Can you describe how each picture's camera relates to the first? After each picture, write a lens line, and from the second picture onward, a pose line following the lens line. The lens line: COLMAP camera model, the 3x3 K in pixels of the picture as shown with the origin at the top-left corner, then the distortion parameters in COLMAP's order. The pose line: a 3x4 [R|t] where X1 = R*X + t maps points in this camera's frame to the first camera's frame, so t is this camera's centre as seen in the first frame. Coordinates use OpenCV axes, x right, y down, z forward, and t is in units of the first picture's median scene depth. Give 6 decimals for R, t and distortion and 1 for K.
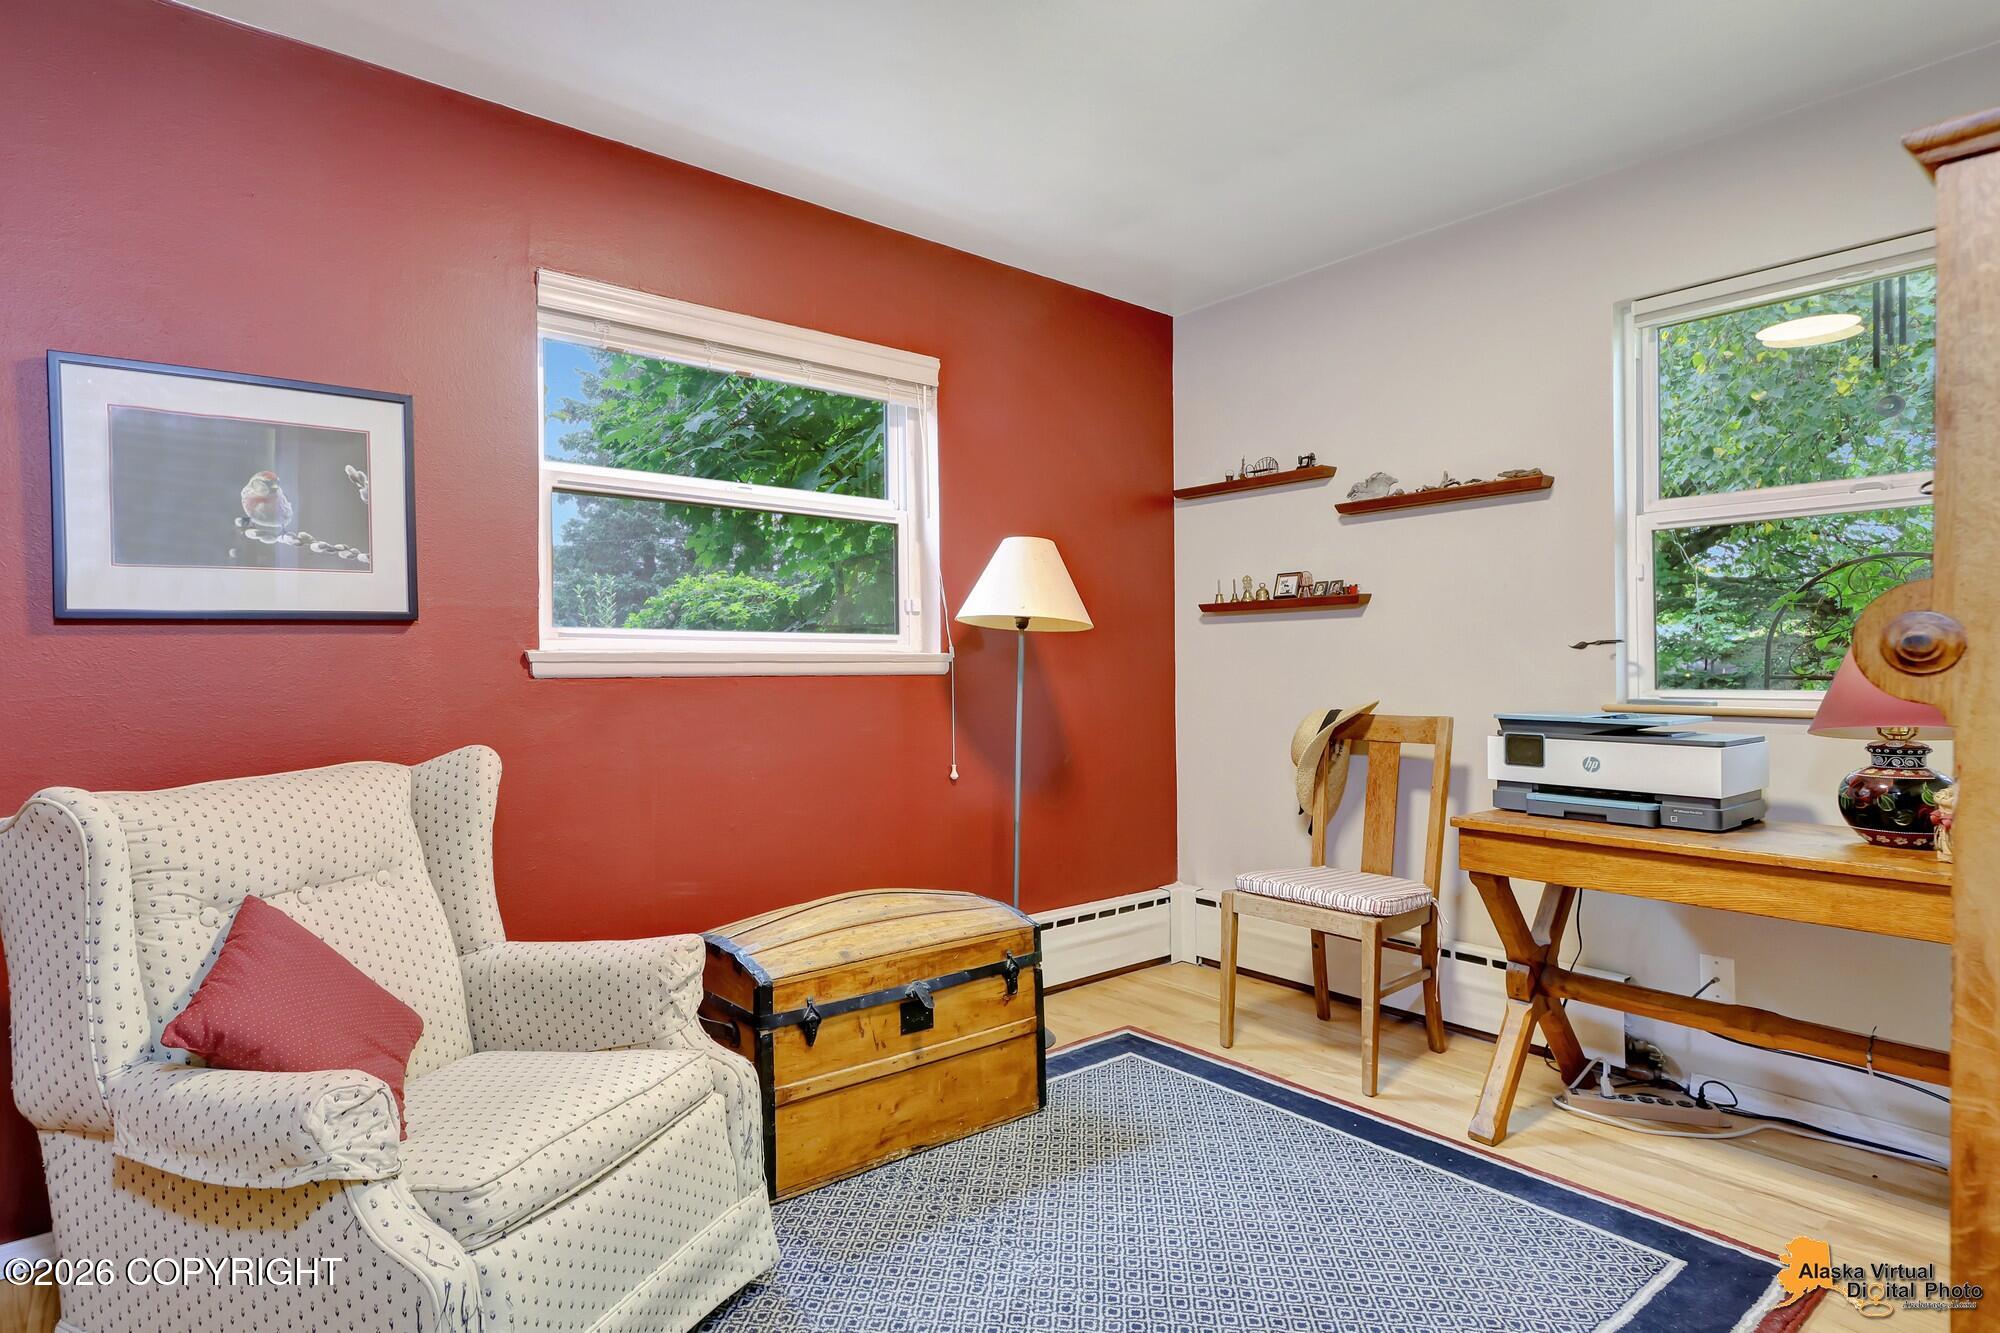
lens RADIAL K [[1086.3, 0, 1000.0], [0, 1086.3, 666.5], [0, 0, 1]] dist [-0.001907, -0.000540]
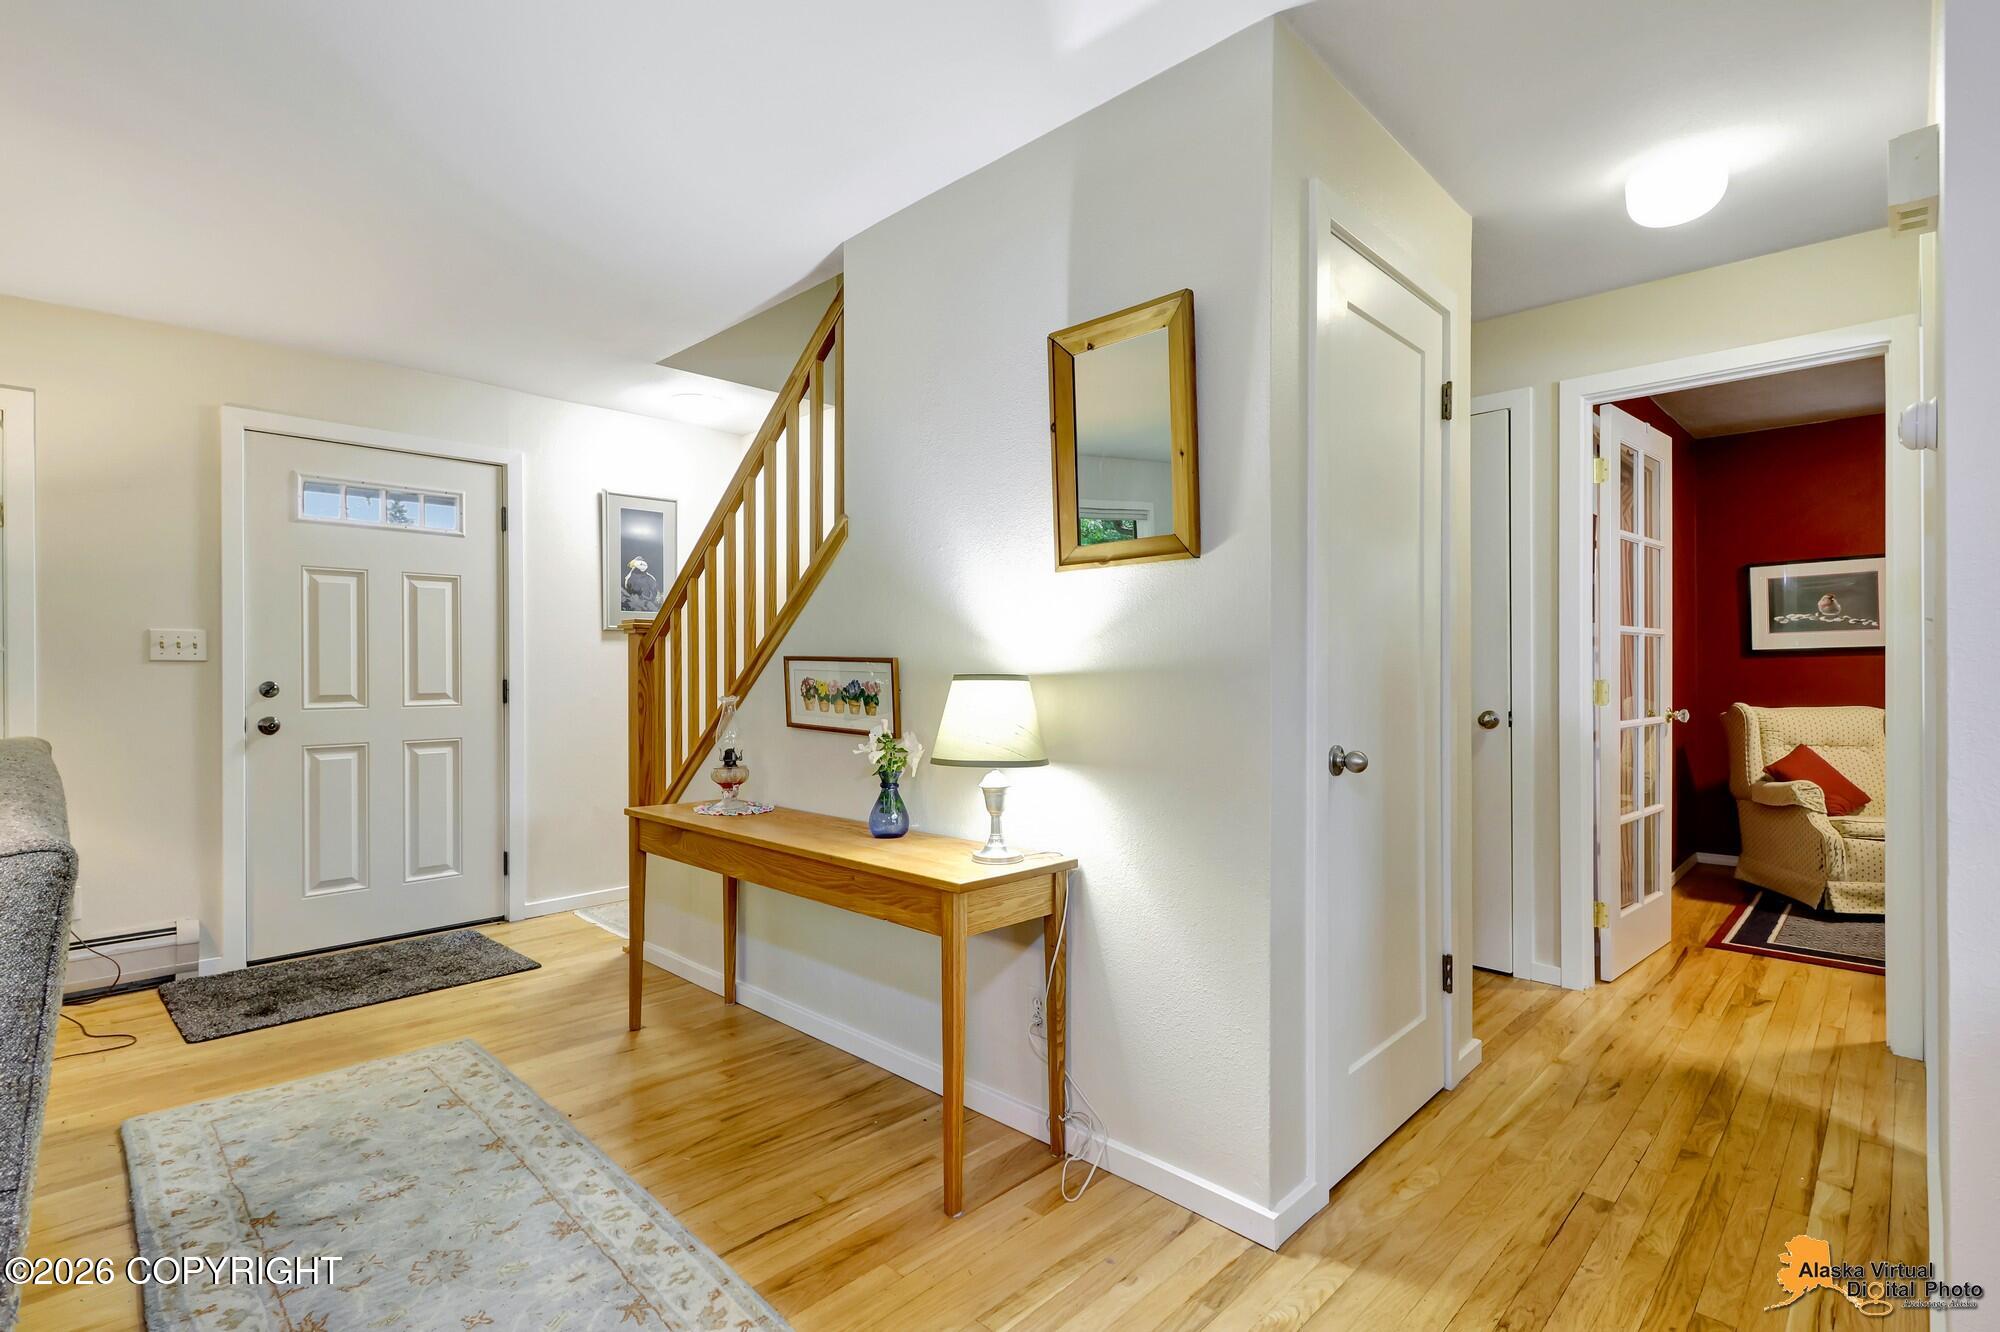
lens RADIAL K [[943.9, 0, 1000.0], [0, 943.9, 666.0], [0, 0, 1]] dist [0.006287, -0.000910]
pose [[0.124192, -0.005192, -0.992245, 1.656611], [0.001813, 0.999986, -0.005006, -0.001035], [0.992257, -0.001177, 0.124200, -1.555120]]
